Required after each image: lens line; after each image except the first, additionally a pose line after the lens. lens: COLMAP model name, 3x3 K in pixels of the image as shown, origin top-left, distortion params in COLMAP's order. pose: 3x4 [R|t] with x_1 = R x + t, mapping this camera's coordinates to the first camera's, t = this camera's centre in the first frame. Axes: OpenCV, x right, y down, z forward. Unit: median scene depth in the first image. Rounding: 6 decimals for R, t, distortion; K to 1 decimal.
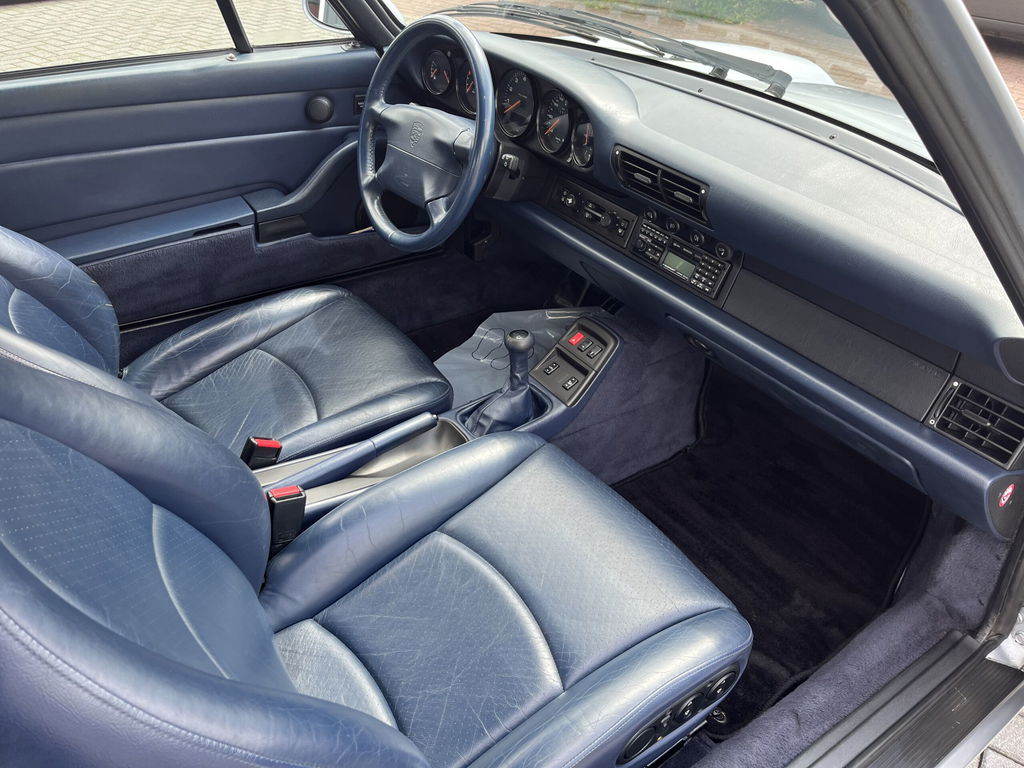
lens RADIAL K [[777.4, 0, 509.5], [0, 777.4, 379.7], [0, 0, 1]] dist [0.053101, -0.081993]
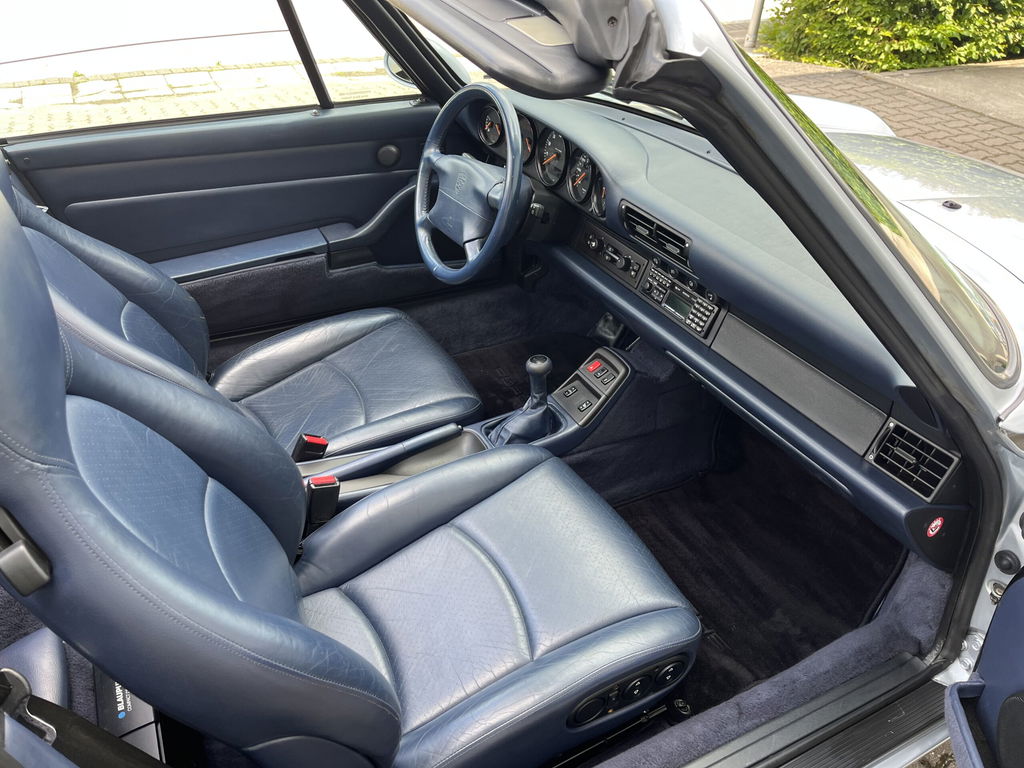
lens RADIAL K [[777.4, 0, 505.8], [0, 777.4, 386.4], [0, 0, 1]] dist [0.053101, -0.081993]
pose [[0.990577, 0.056531, -0.124745, 0.110029], [-0.058845, 0.998155, -0.014934, -0.000001], [0.123671, 0.022134, 0.992076, -0.133911]]
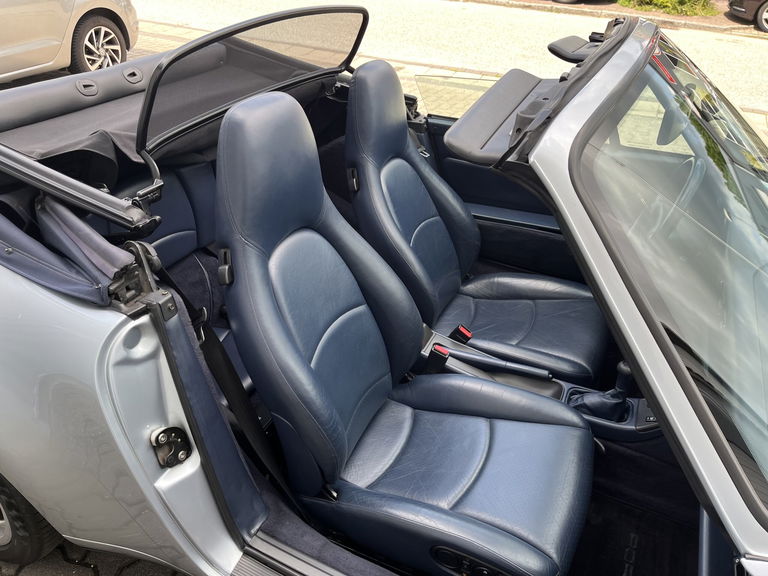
lens RADIAL K [[583.1, 0, 386.9], [0, 583.1, 288.7], [0, 0, 1]] dist [0.053101, -0.081993]
pose [[0.495730, 0.446139, -0.745125, 0.554756], [-0.509381, 0.844259, 0.166605, -0.134115], [0.703408, 0.296962, 0.645779, -0.078243]]
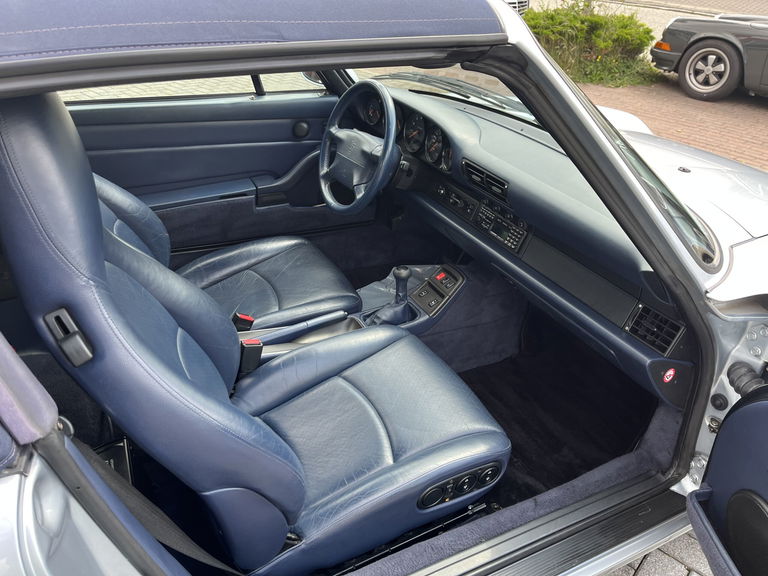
lens RADIAL K [[583.1, 0, 379.8], [0, 583.1, 283.7], [0, 0, 1]] dist [0.053101, -0.081993]
pose [[0.990227, 0.081387, -0.113252, 0.108186], [-0.091076, 0.992364, -0.083181, 0.080307], [0.105617, 0.092683, 0.990078, -0.219611]]
